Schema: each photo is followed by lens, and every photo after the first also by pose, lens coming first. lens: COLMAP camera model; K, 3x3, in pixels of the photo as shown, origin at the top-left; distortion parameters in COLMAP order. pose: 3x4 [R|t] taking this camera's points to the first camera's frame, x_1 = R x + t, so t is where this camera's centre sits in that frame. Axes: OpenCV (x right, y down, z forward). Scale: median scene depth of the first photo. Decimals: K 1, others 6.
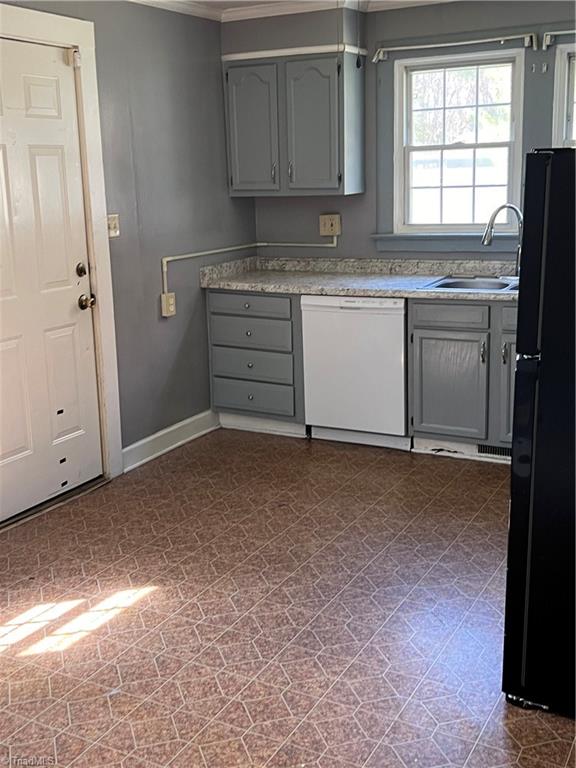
lens RADIAL K [[894.2, 0, 281.9], [0, 894.2, 378.9], [0, 0, 1]] dist [0.061832, 0.000000]
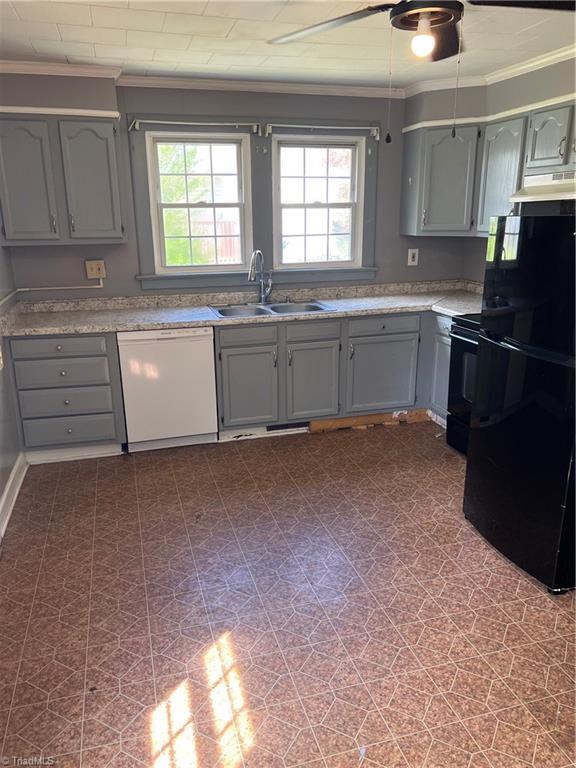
lens RADIAL K [[582.6, 0, 282.7], [0, 582.6, 384.0], [0, 0, 1]] dist [0.050203, -0.063414]
pose [[0.715200, -0.175814, 0.676445, -0.343909], [0.148954, 0.983951, 0.098250, -0.071624], [-0.682863, 0.030491, 0.729910, 0.319011]]
